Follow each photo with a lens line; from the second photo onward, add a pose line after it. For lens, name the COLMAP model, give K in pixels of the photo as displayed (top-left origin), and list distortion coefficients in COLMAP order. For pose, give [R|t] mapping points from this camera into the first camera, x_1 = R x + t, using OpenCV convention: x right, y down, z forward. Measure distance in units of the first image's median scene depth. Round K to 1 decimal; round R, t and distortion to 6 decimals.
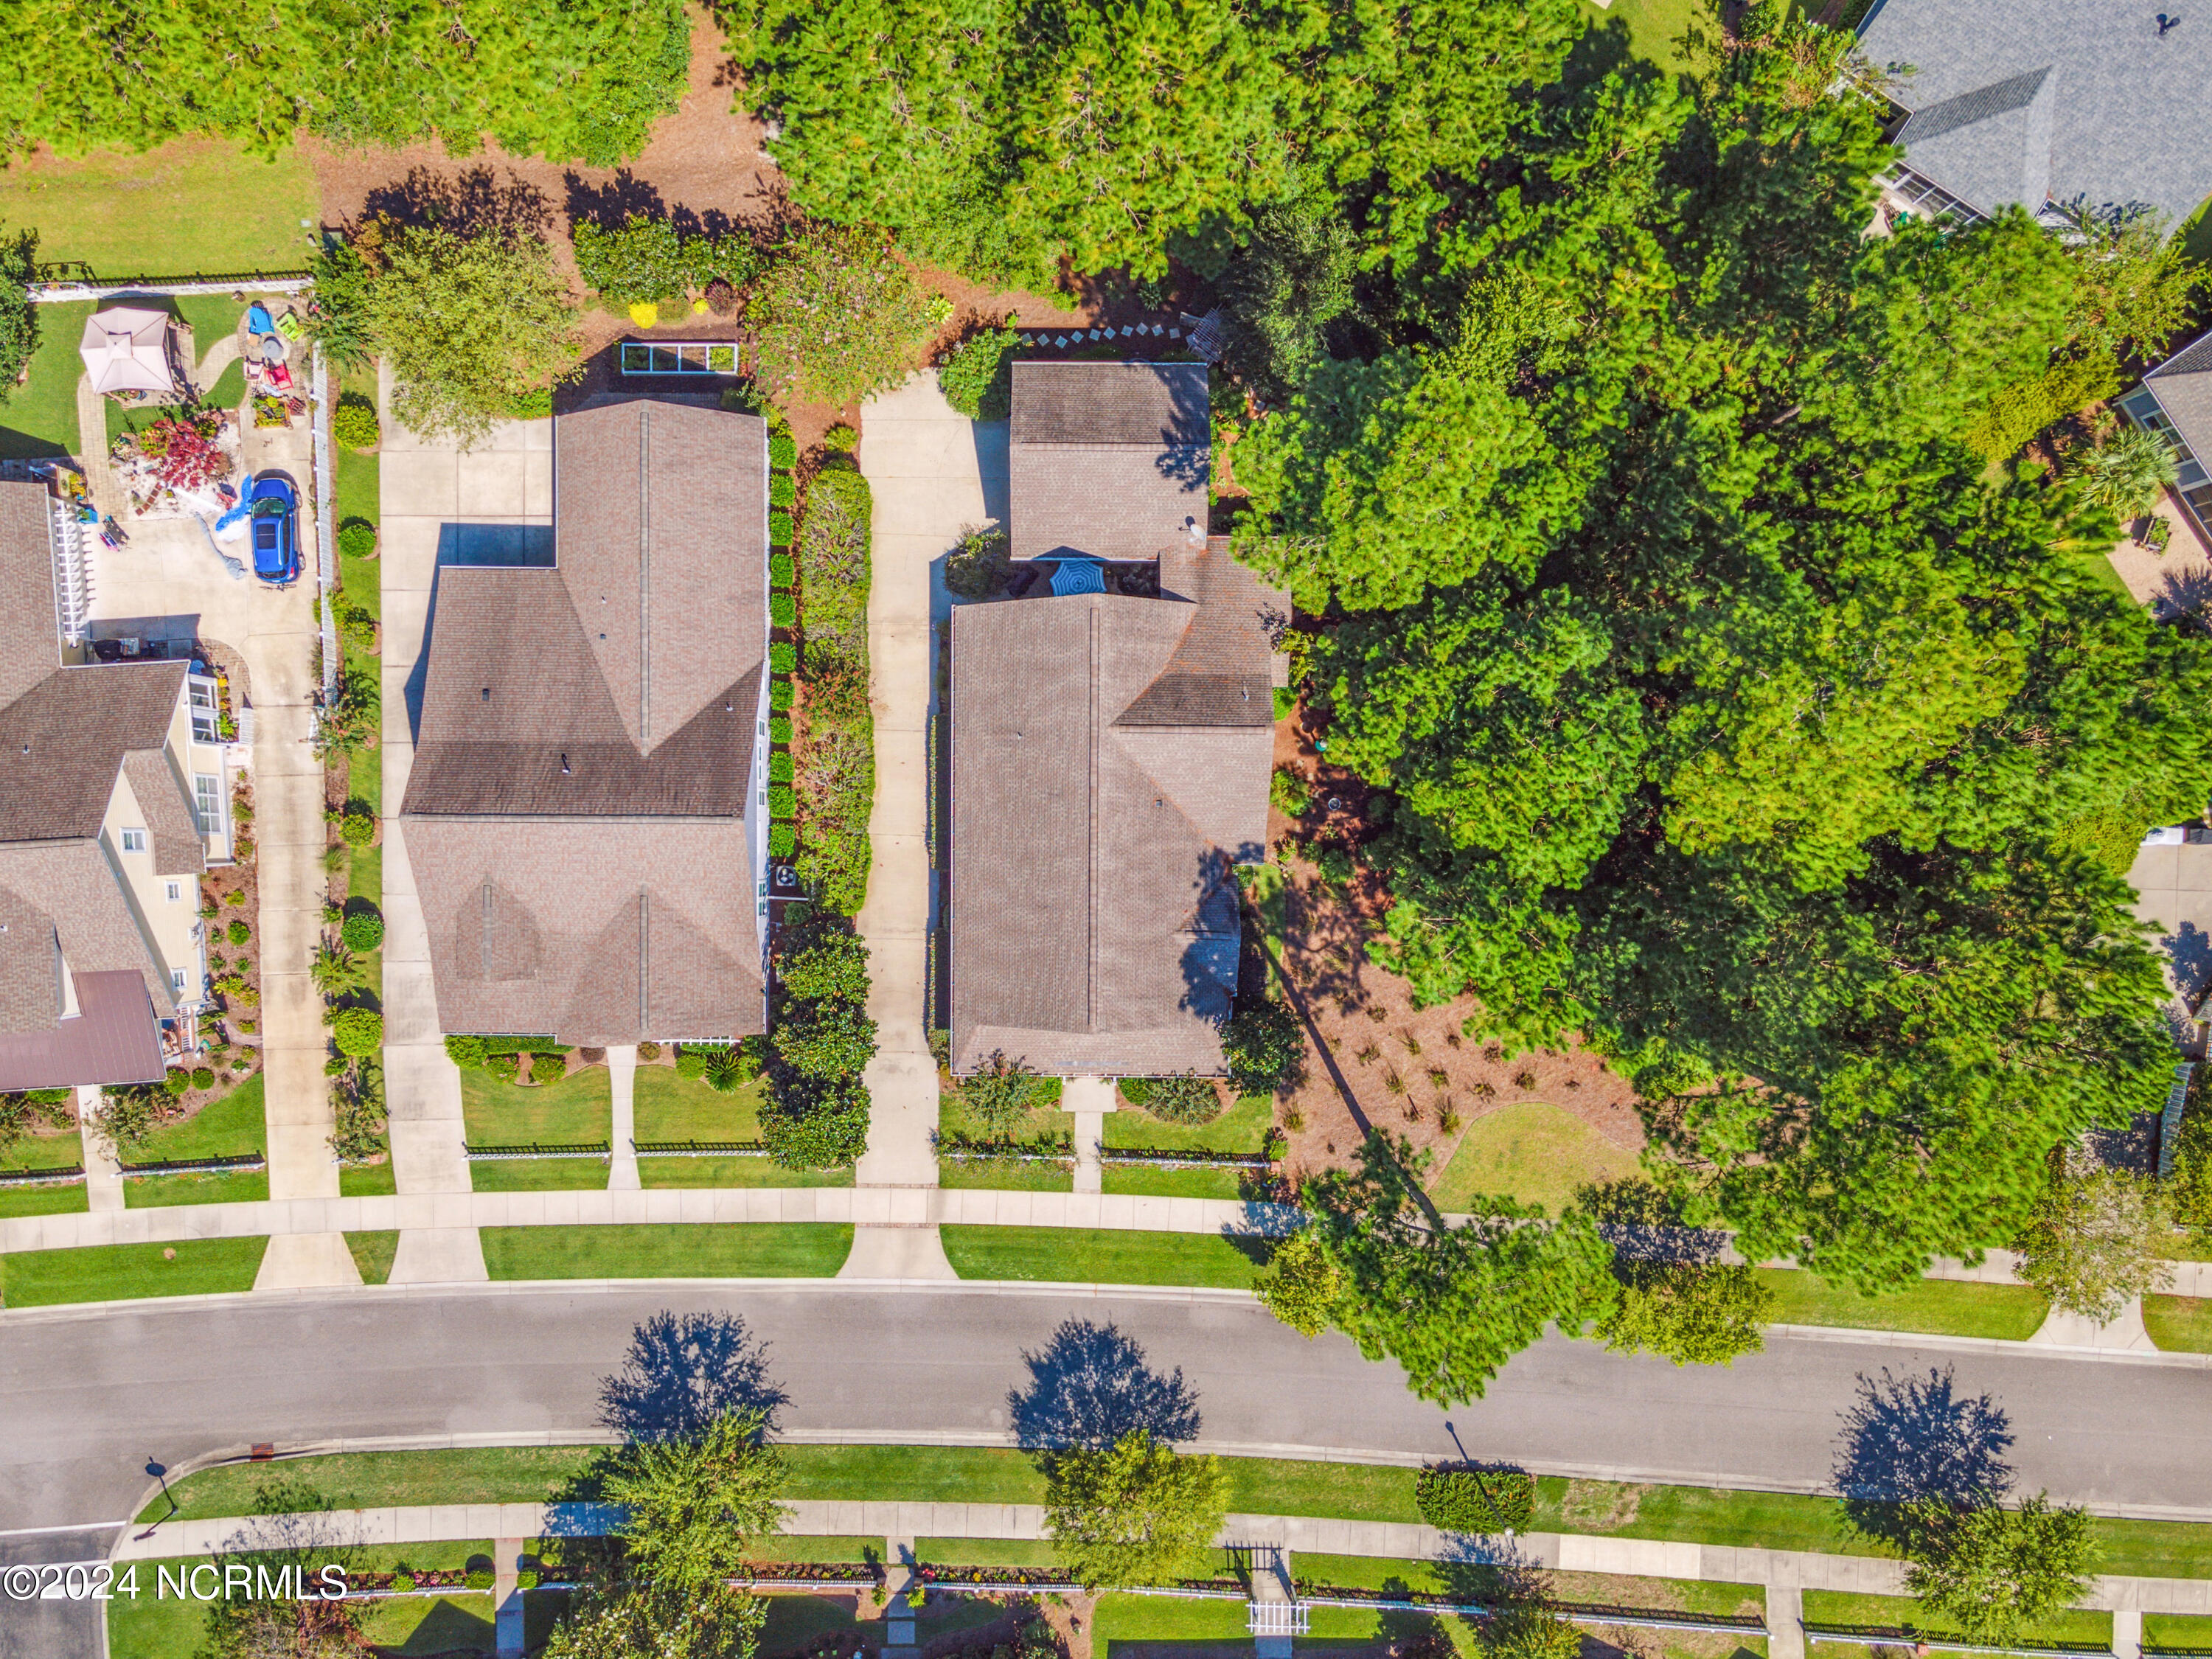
lens RADIAL K [[1644.0, 0, 1024.0], [0, 1644.0, 841.6], [0, 0, 1]] dist [0.020778, 0.042325]
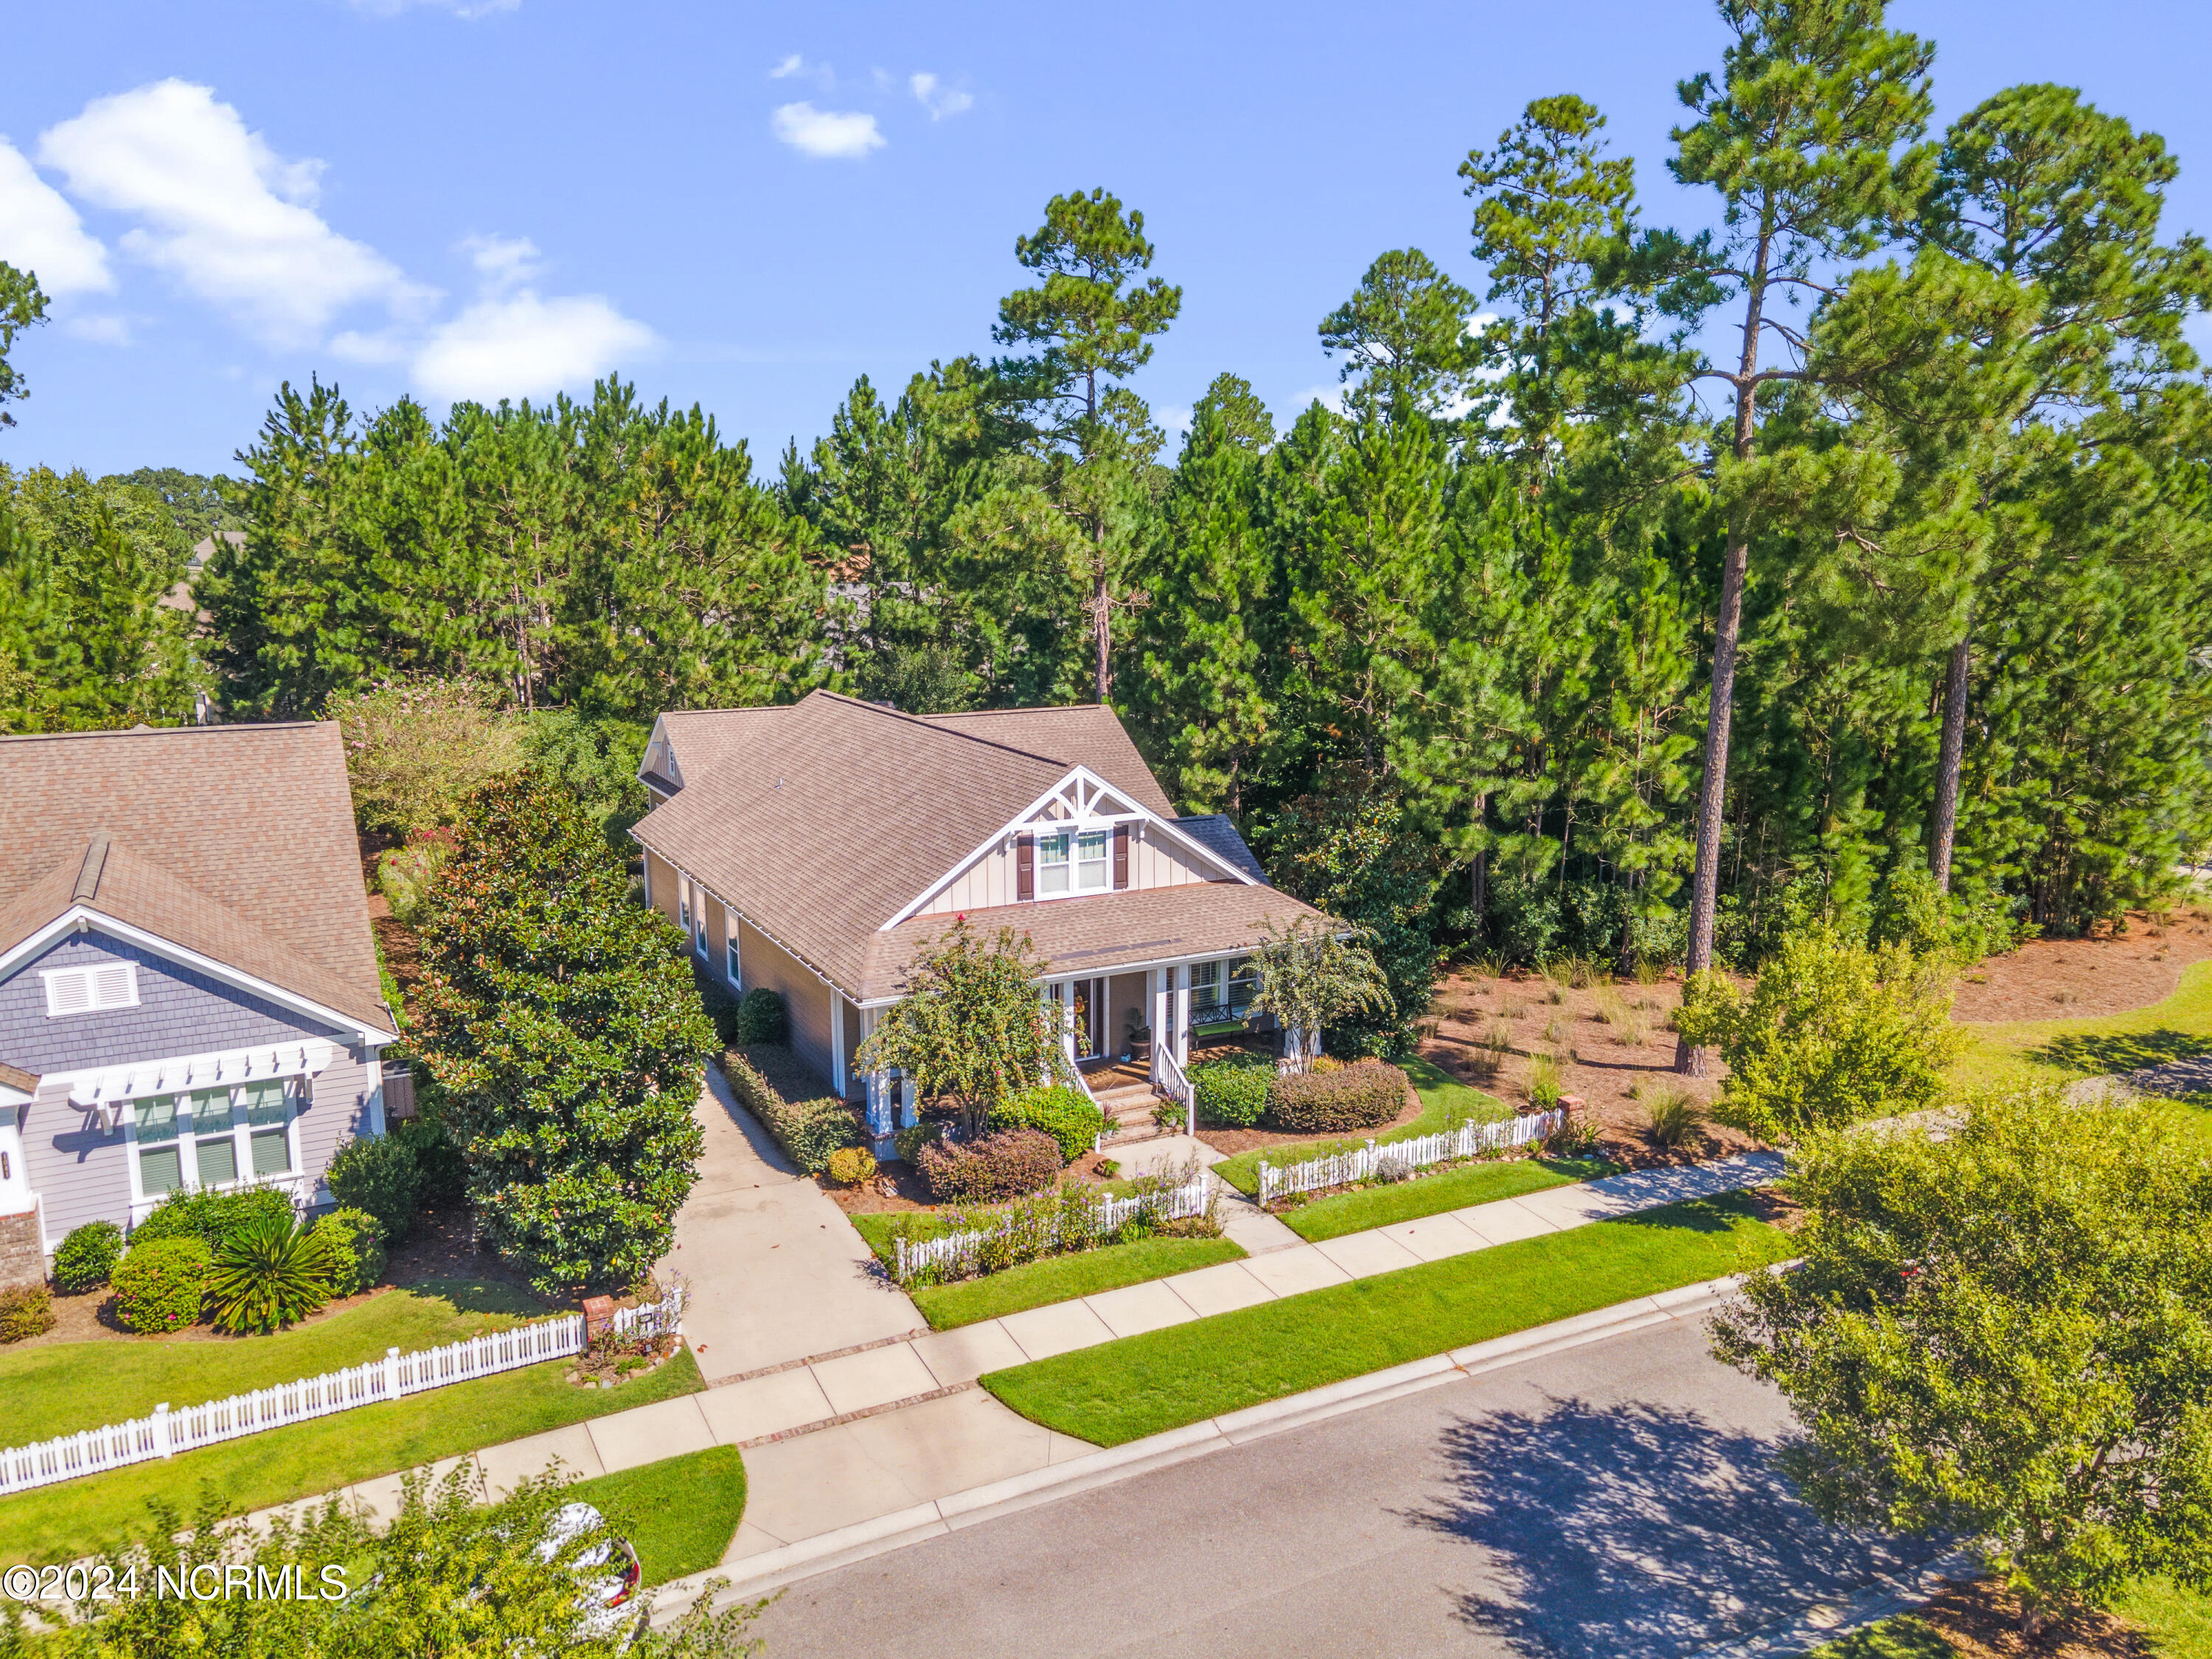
lens RADIAL K [[1644.0, 0, 1107.5], [0, 1644.0, 817.6], [0, 0, 1]] dist [0.020778, 0.042325]
pose [[0.880462, -0.071331, 0.468721, -0.182123], [0.474112, 0.137351, -0.869686, 0.534695], [-0.002343, 0.987951, 0.154751, 0.837150]]
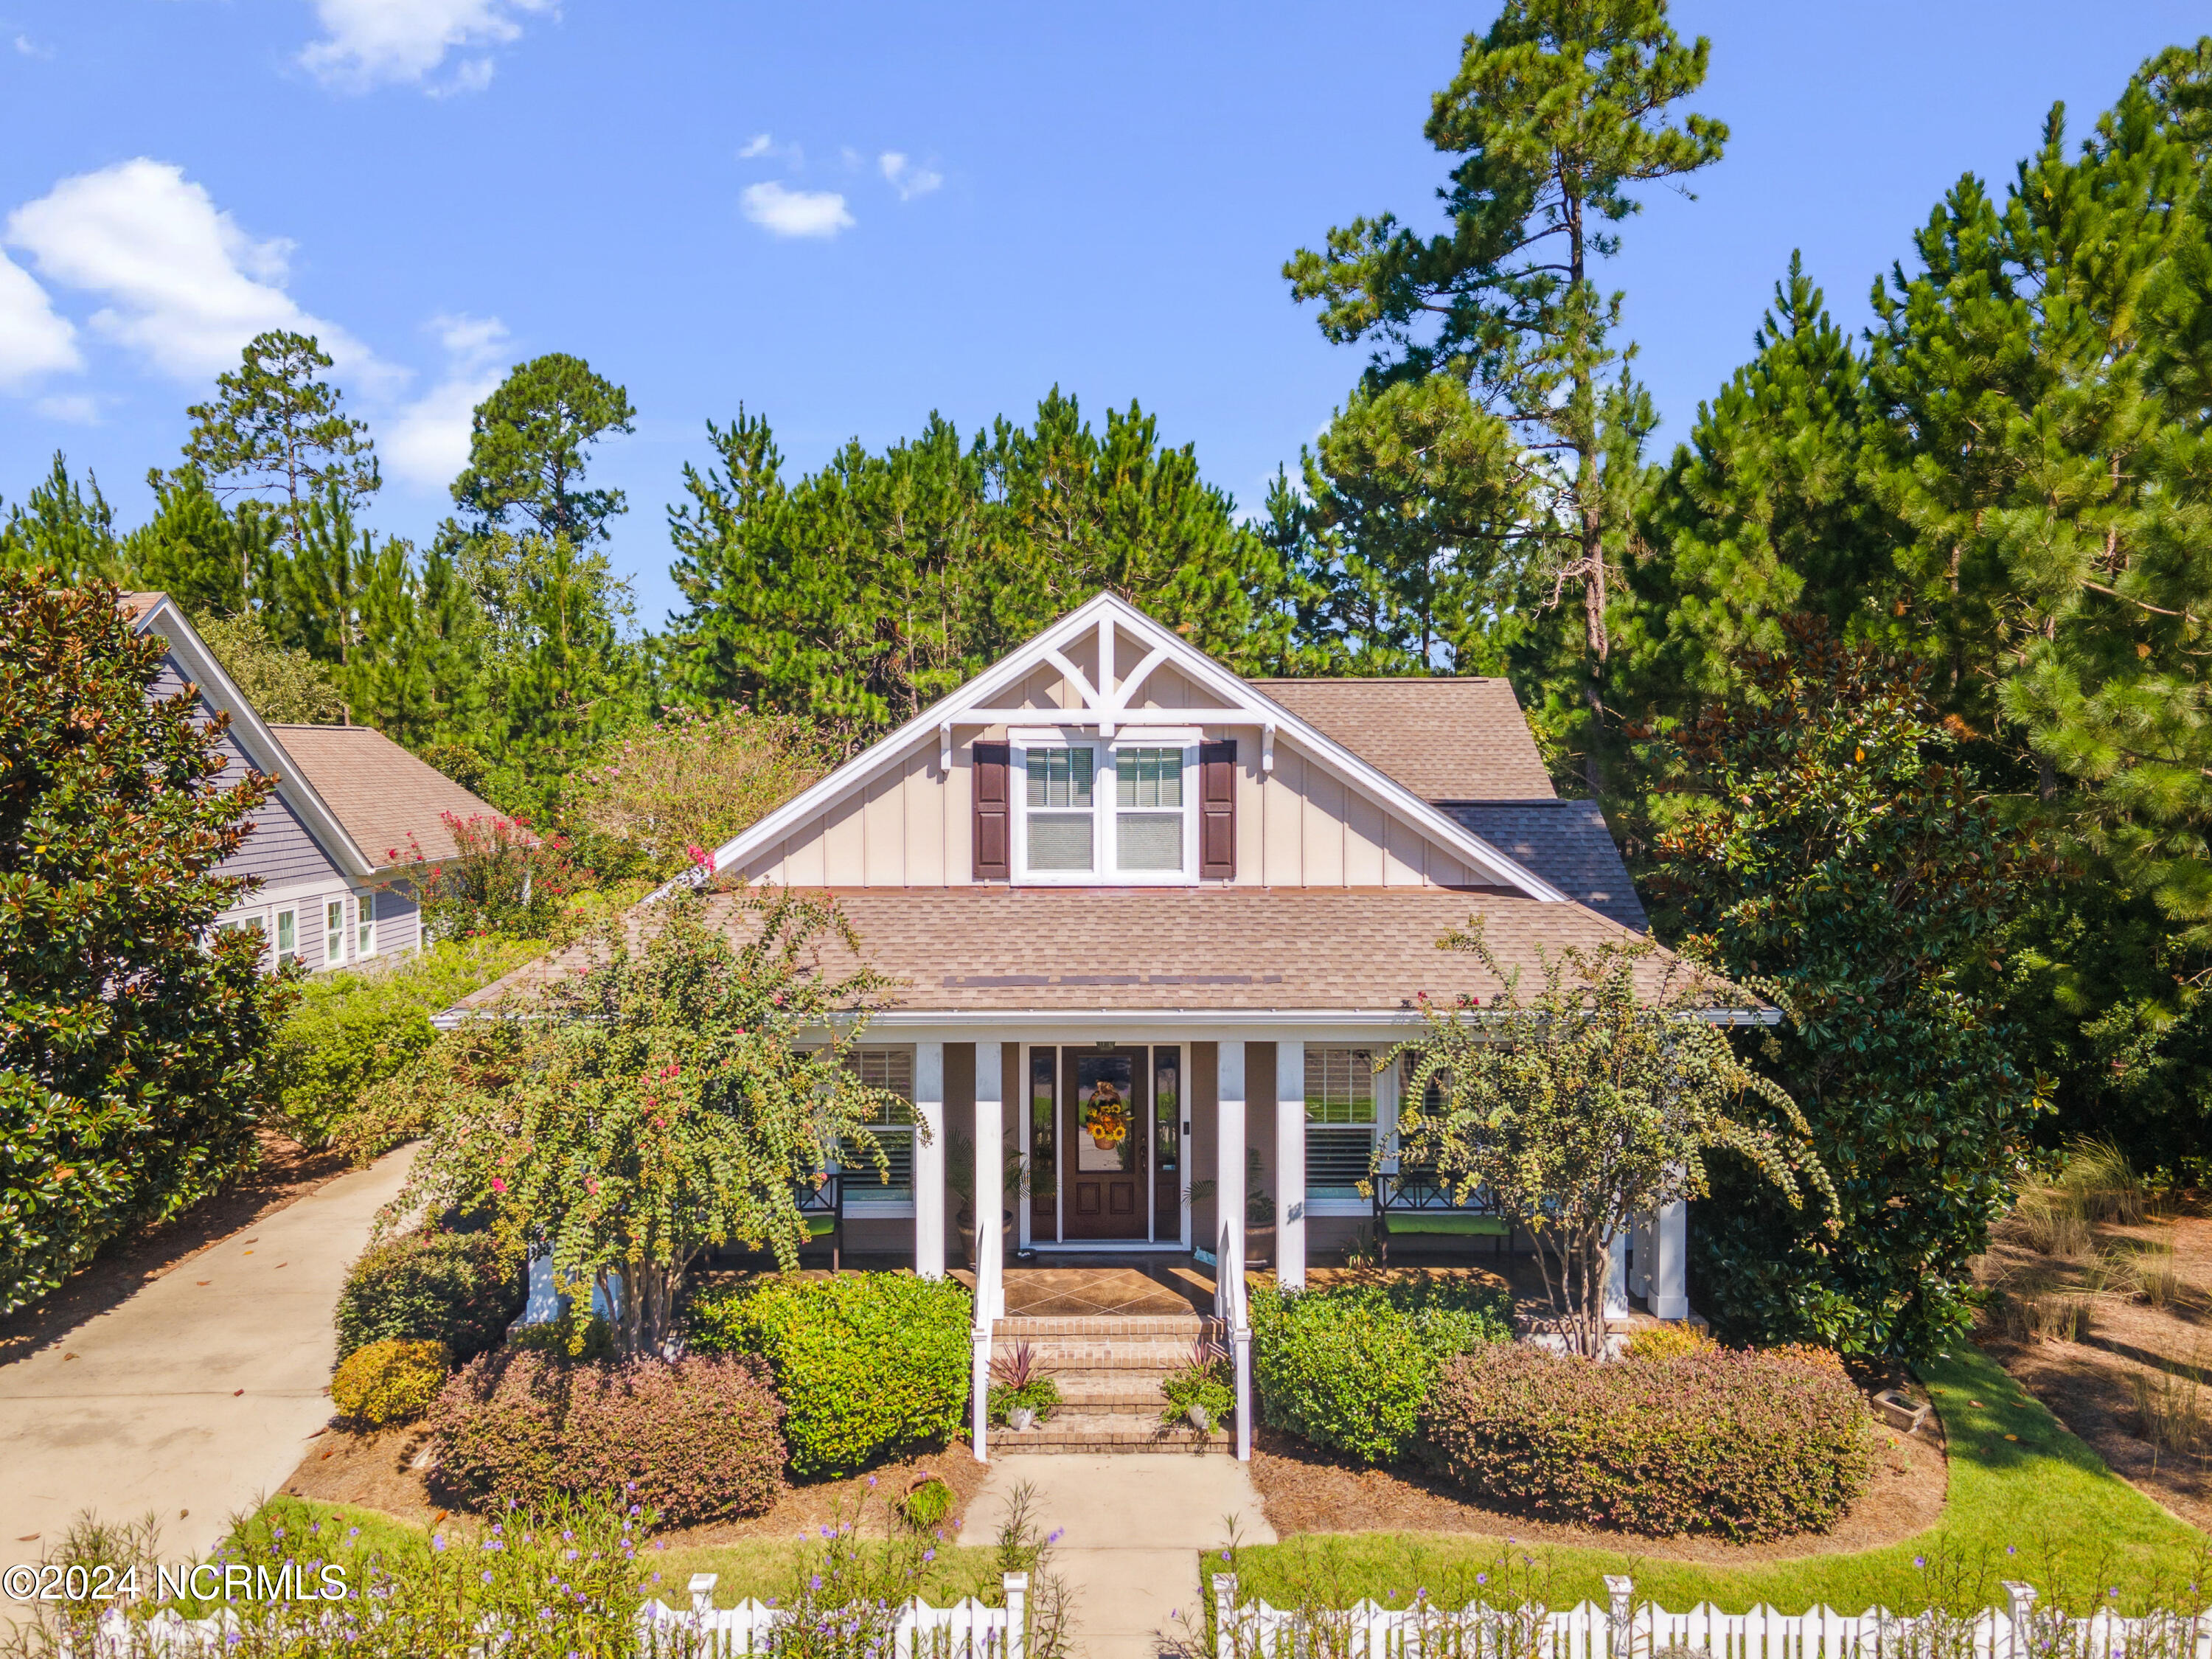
lens RADIAL K [[1644.0, 0, 1098.6], [0, 1644.0, 829.7], [0, 0, 1]] dist [0.020778, 0.042325]
pose [[0.999782, 0.011297, 0.017585, 0.034090], [0.017335, 0.021842, -0.999611, 0.334981], [-0.011677, 0.999698, 0.021642, 0.924404]]
